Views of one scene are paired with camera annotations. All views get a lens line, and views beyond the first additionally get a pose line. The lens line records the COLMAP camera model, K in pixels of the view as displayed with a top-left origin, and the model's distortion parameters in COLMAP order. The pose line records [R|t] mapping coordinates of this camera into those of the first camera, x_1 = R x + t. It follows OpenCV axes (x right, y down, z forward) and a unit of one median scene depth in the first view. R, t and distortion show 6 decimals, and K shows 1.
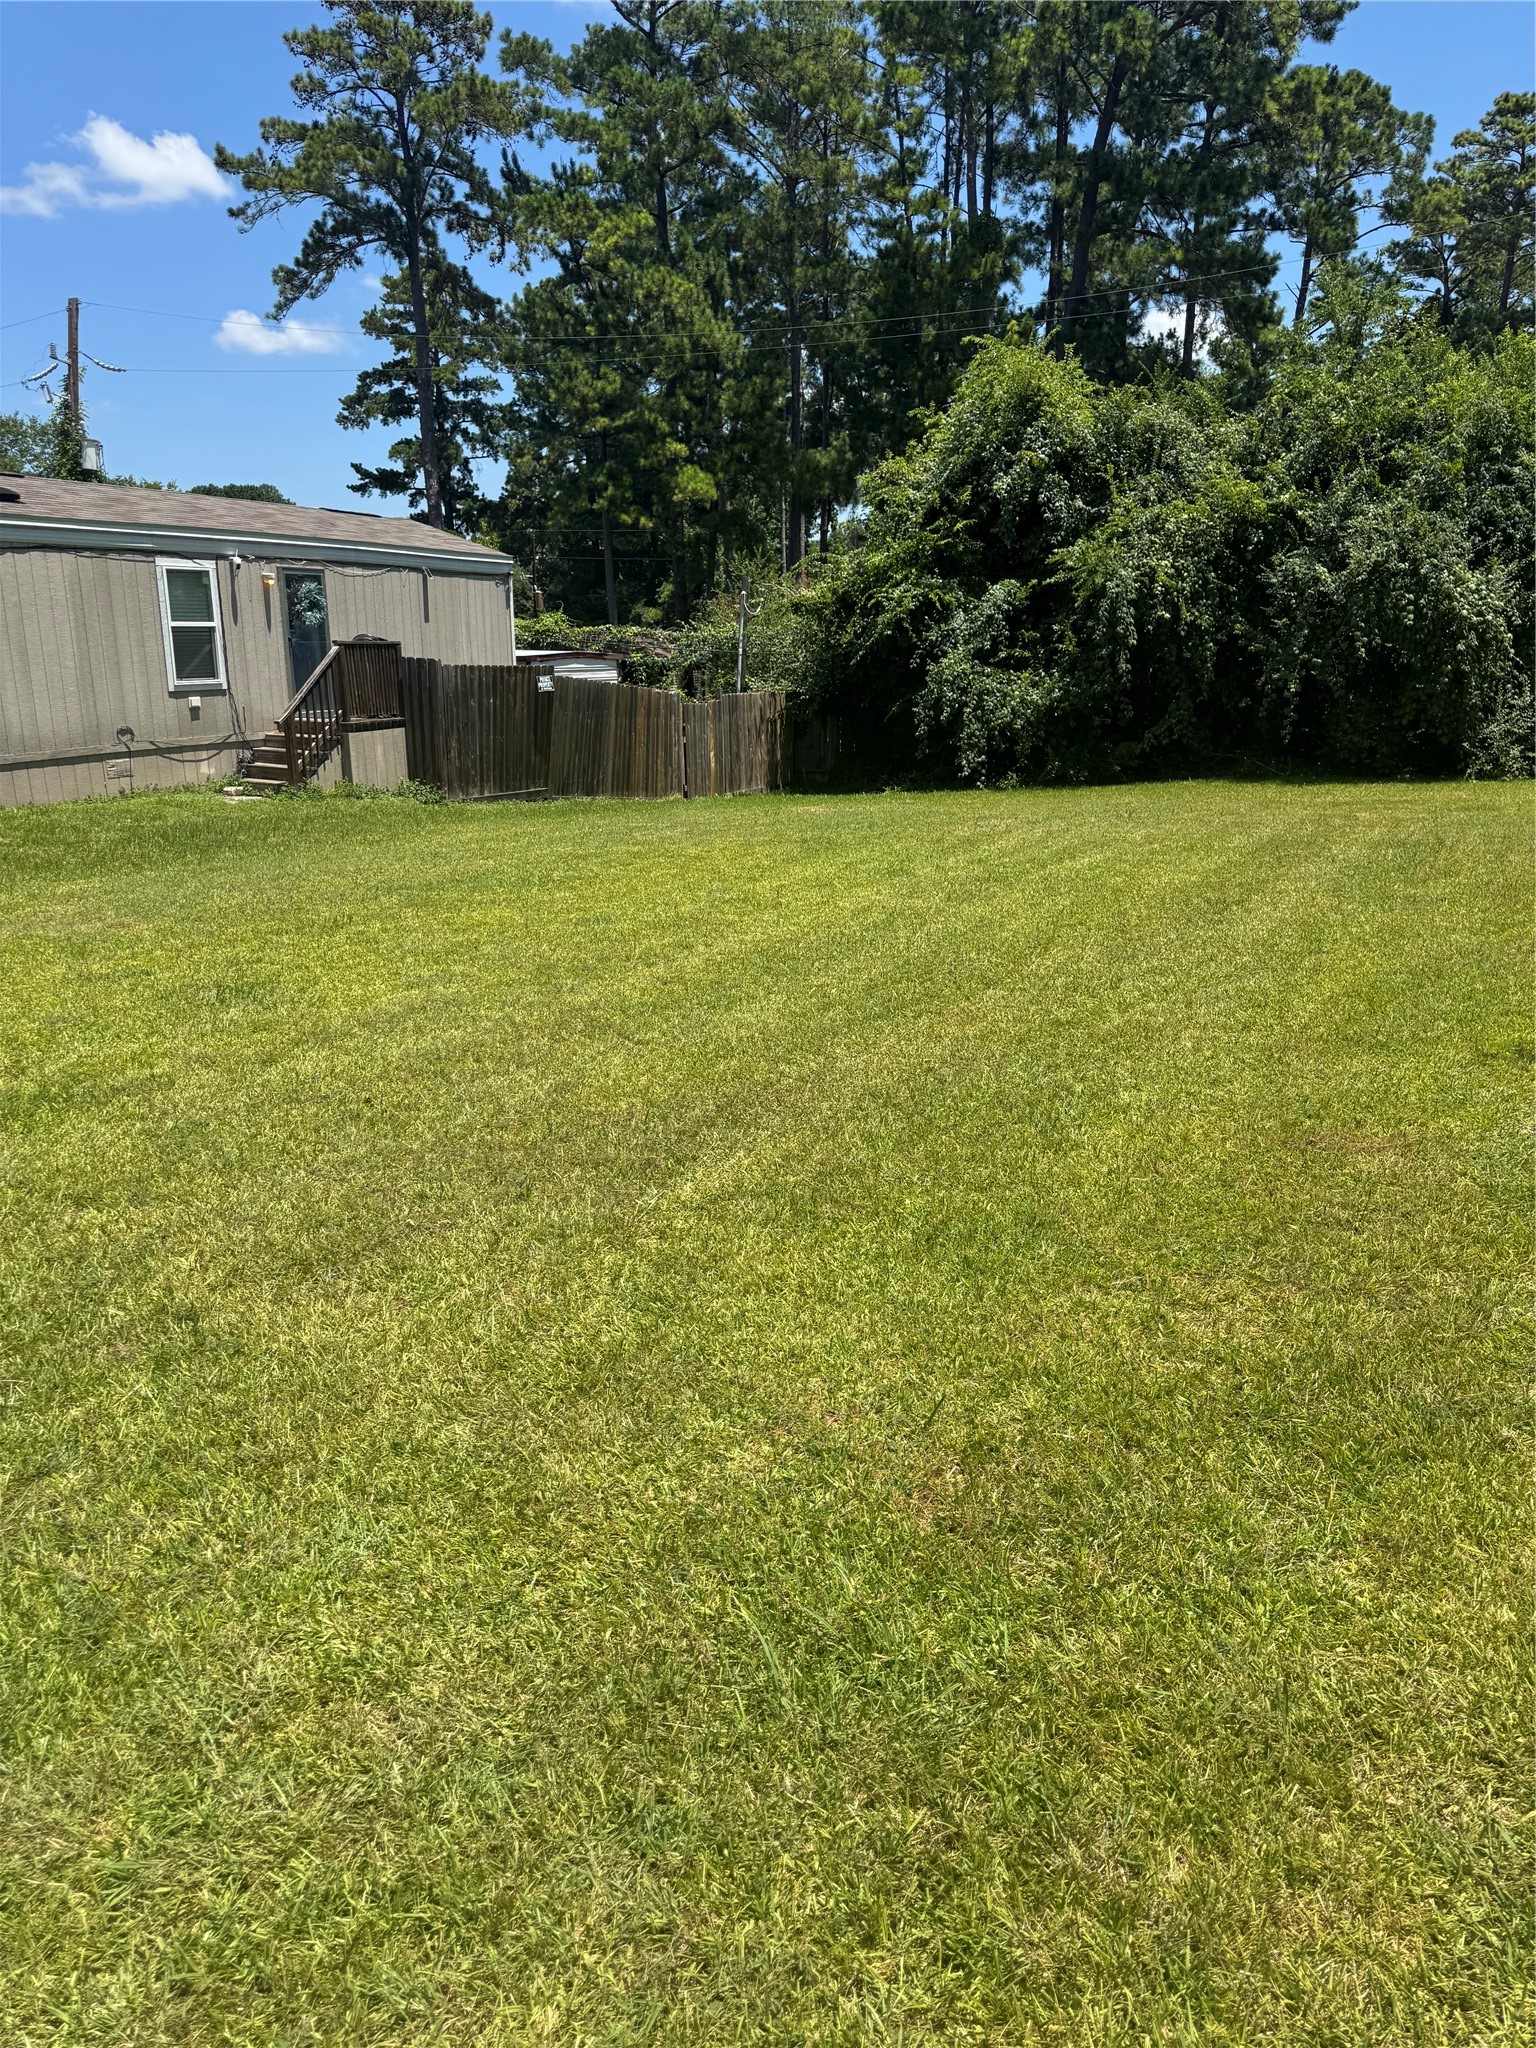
lens RADIAL K [[1594.4, 0, 768.0], [0, 1594.4, 1024.0], [0, 0, 1]] dist [0.020407, -0.001671]
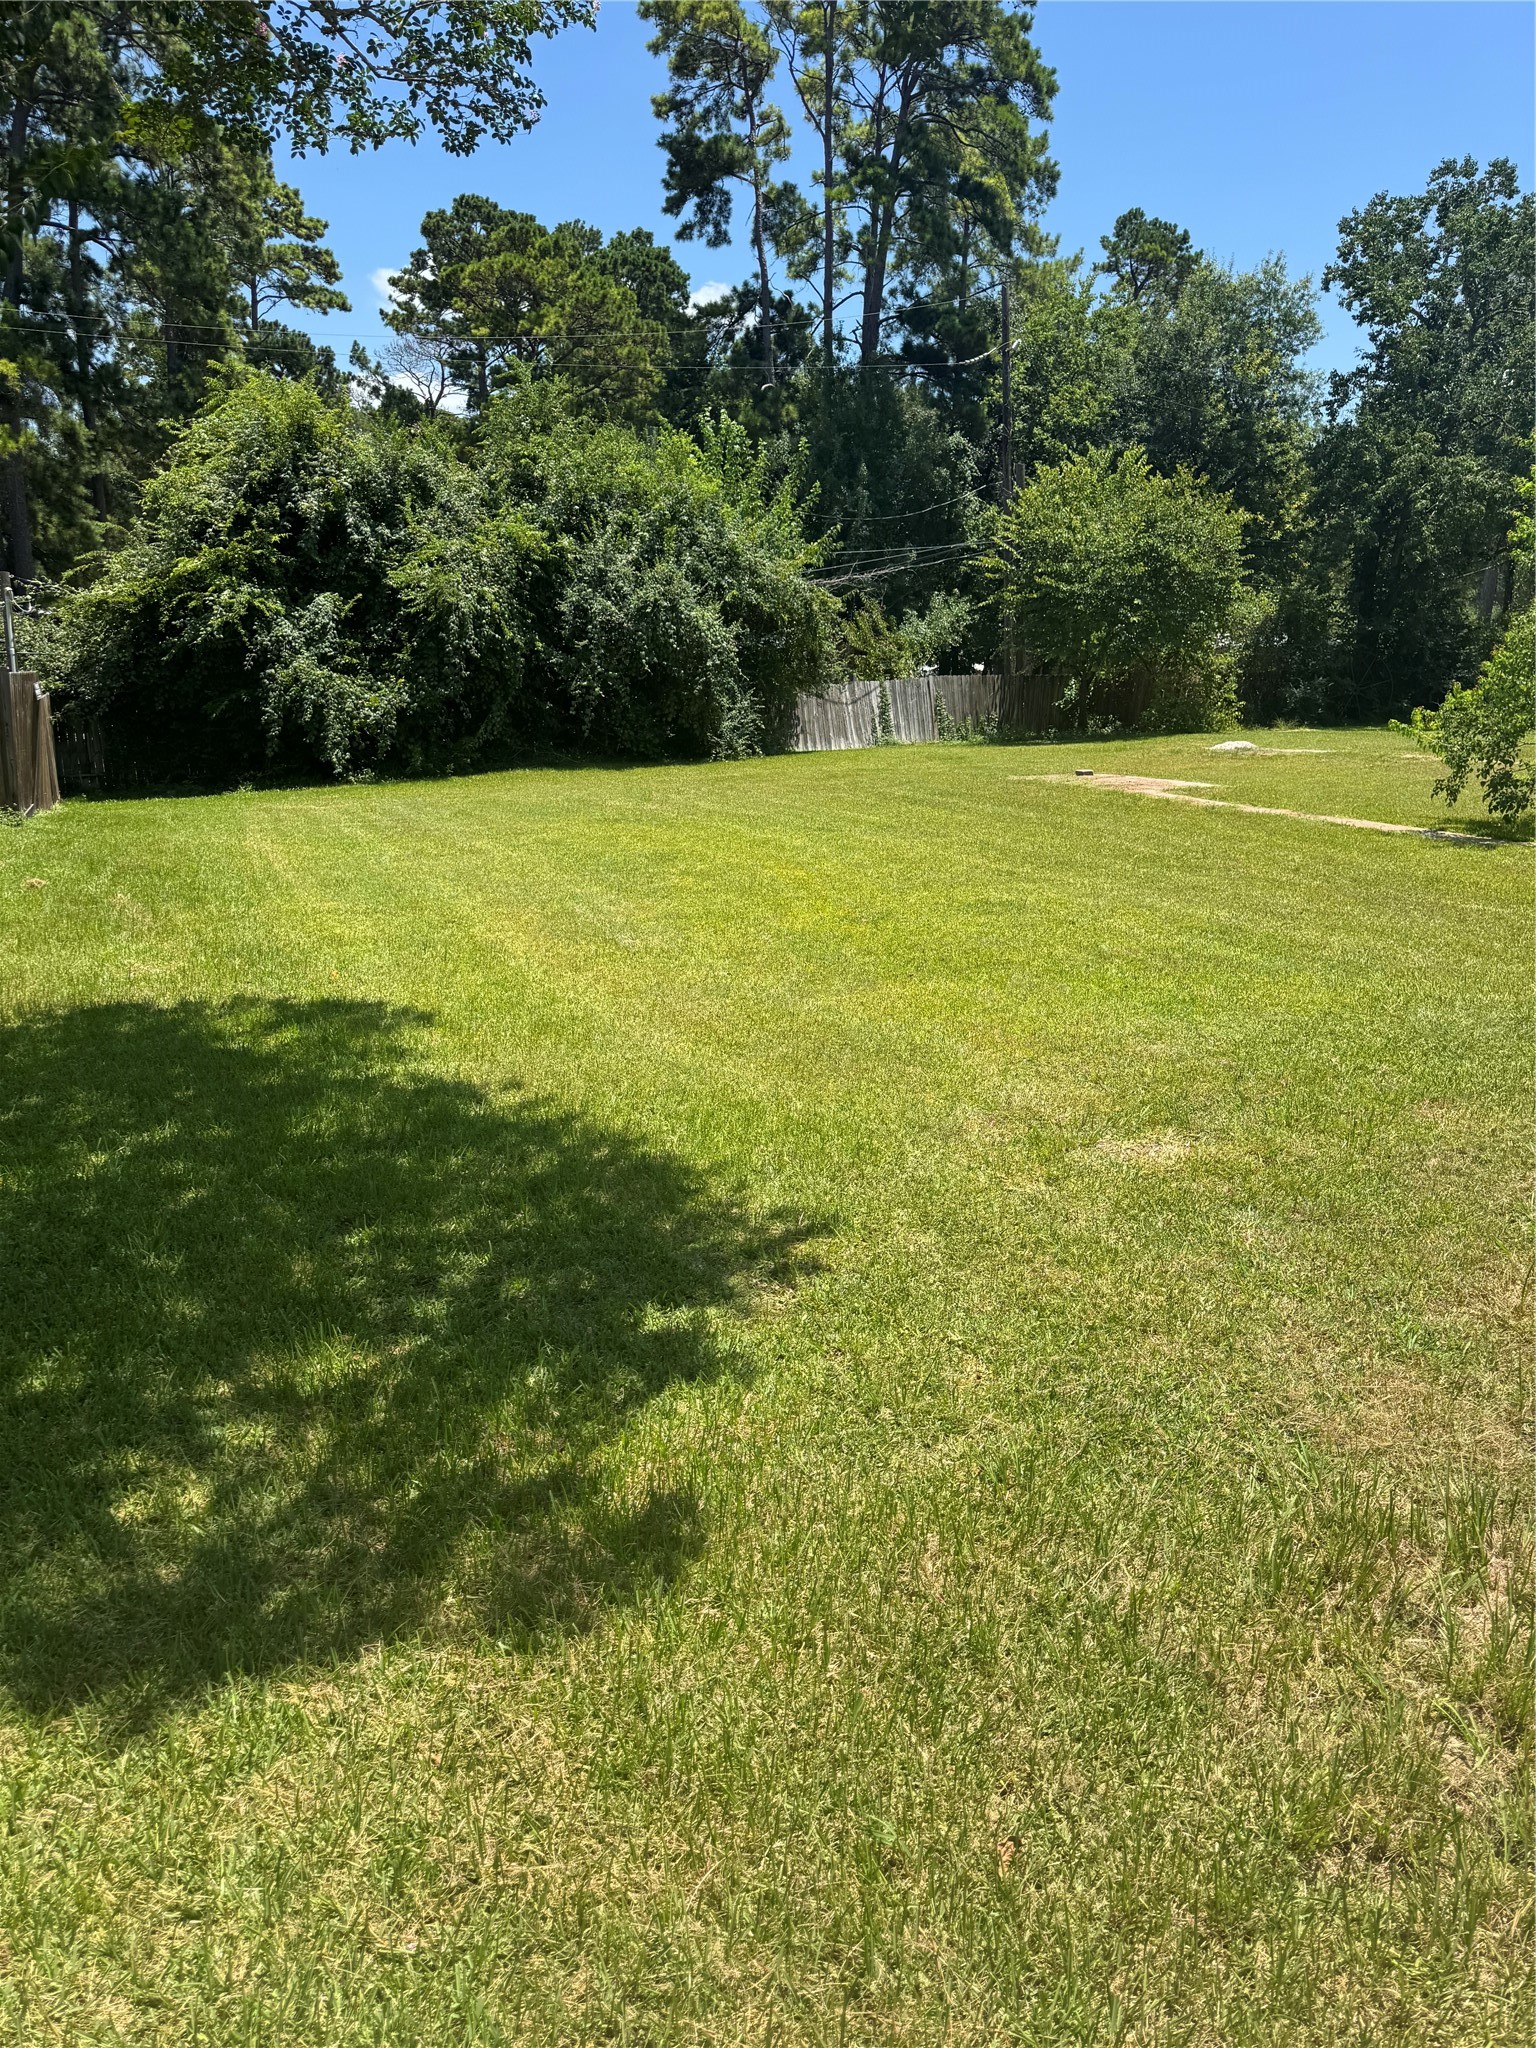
lens RADIAL K [[1594.4, 0, 768.0], [0, 1594.4, 1024.0], [0, 0, 1]] dist [0.020407, -0.001671]
pose [[0.656898, -0.150059, 0.738896, -0.519605], [0.145694, 0.986788, 0.070877, -0.019241], [-0.739769, 0.061094, 0.670082, 0.057202]]
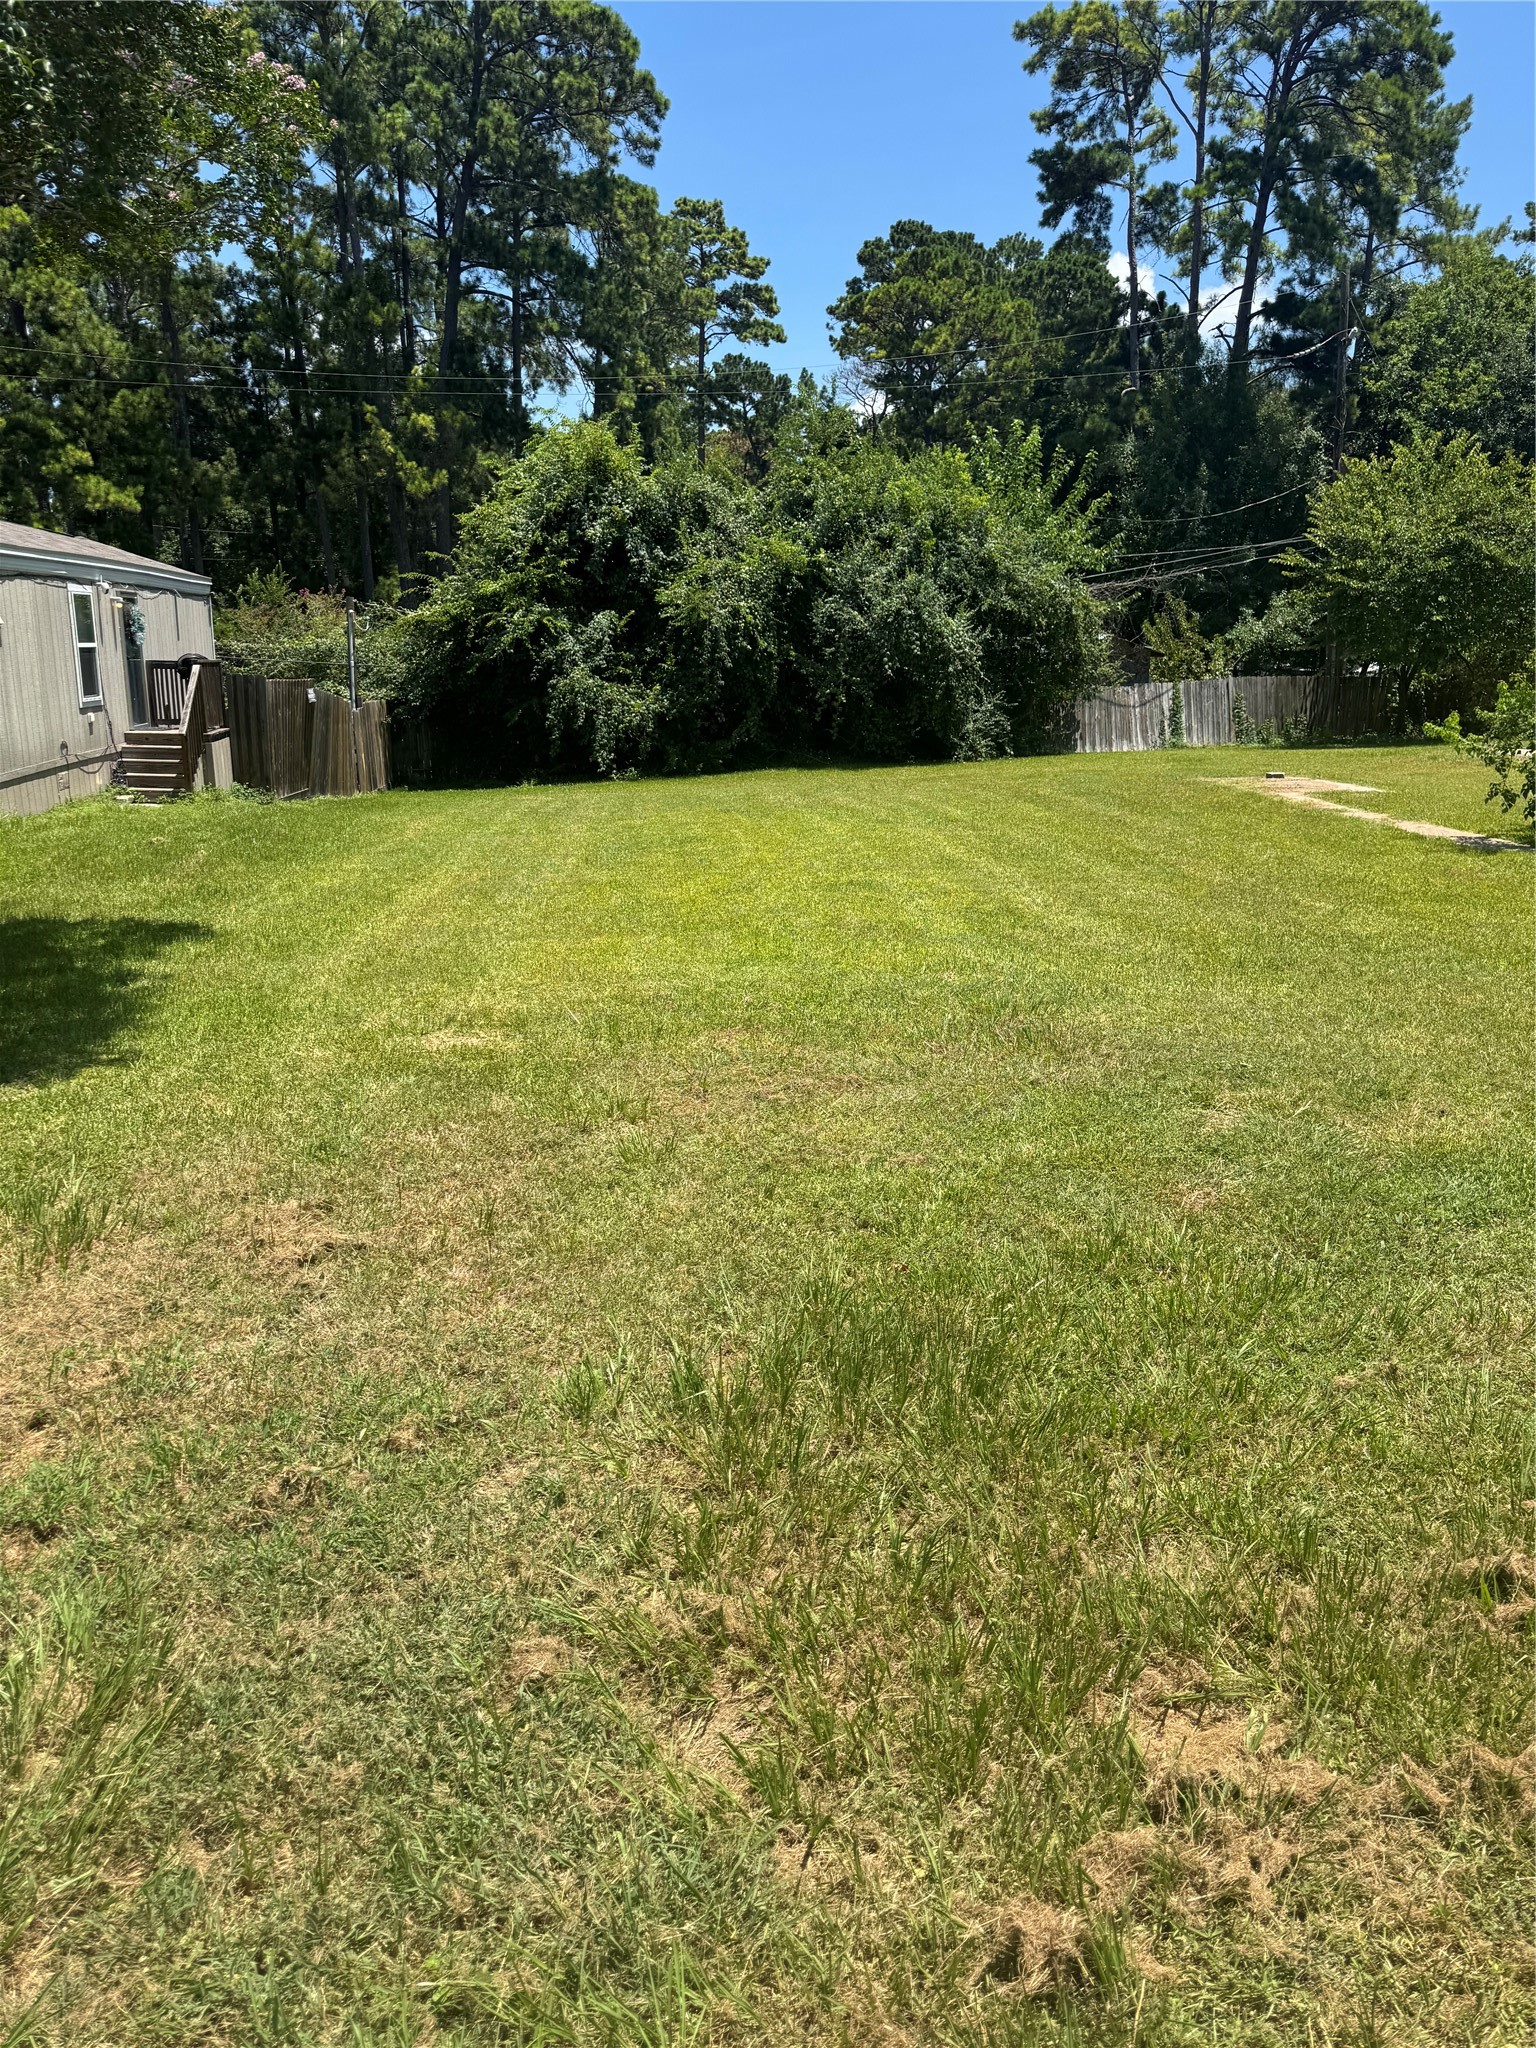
lens RADIAL K [[1564.6, 0, 773.6], [0, 1564.6, 1052.1], [0, 0, 1]] dist [0.003484, 0.008335]
pose [[0.852819, -0.118057, 0.508687, -0.404635], [0.106840, 0.992950, 0.051328, 0.013088], [-0.511161, 0.010575, 0.859420, -0.104892]]
